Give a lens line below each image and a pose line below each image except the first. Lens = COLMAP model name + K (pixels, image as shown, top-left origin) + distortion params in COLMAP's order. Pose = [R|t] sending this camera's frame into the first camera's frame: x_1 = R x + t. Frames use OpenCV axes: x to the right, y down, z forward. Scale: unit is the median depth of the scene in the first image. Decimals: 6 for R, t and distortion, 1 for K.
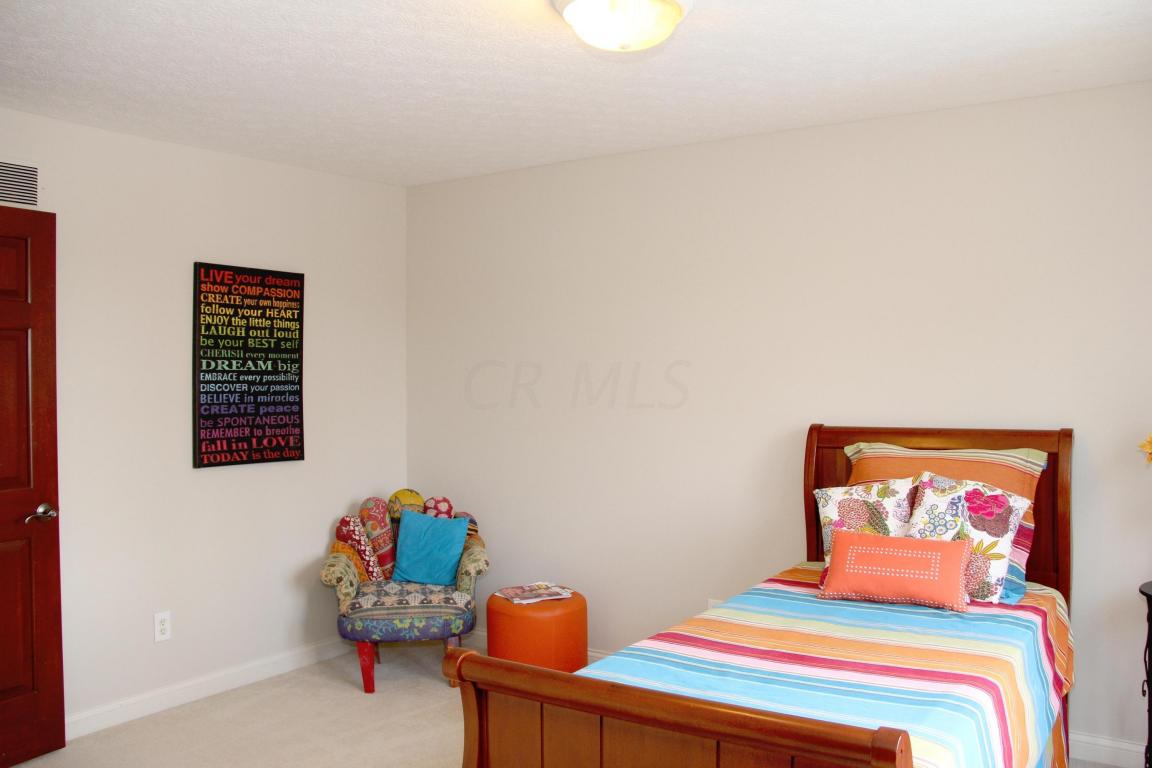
lens RADIAL K [[1027.3, 0, 576.0], [0, 1027.3, 384.0], [0, 0, 1]] dist [0.006391, 0.004872]
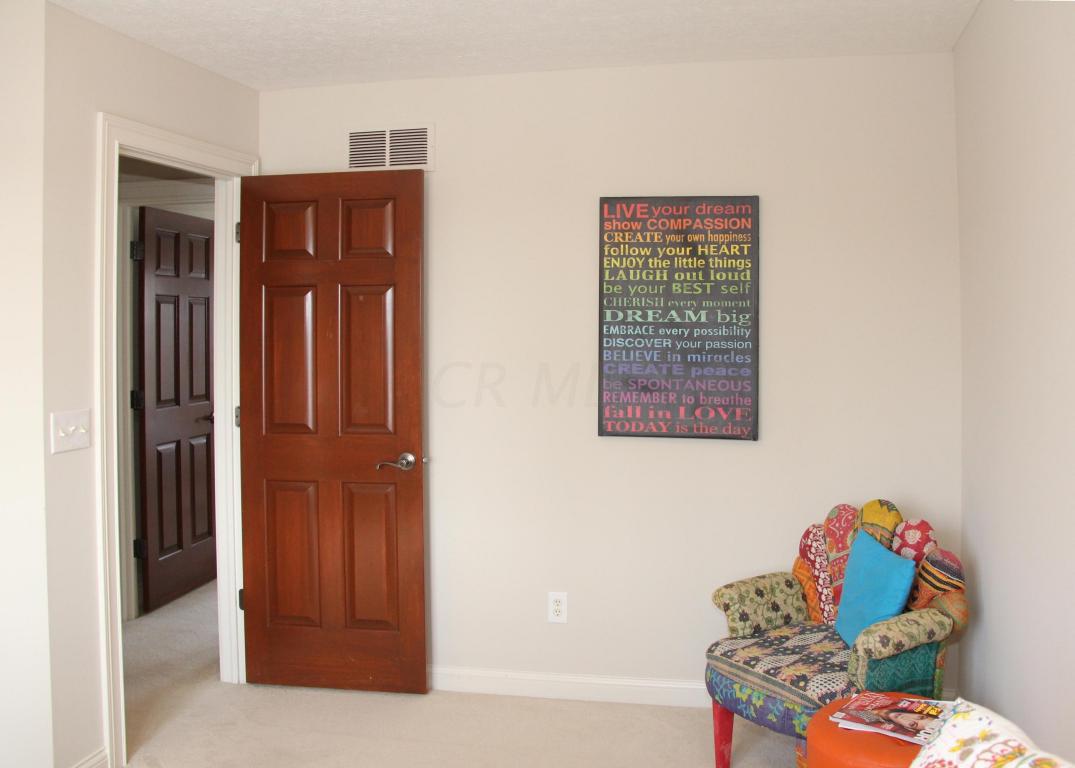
lens RADIAL K [[1007.1, 0, 538.0], [0, 1007.1, 300.9], [0, 0, 1]] dist [-0.106614, 0.003821]
pose [[0.405605, -0.019603, -0.913838, 0.366020], [-0.013230, 0.999539, -0.027313, -0.007118], [0.913953, 0.023168, 0.405159, 0.583034]]
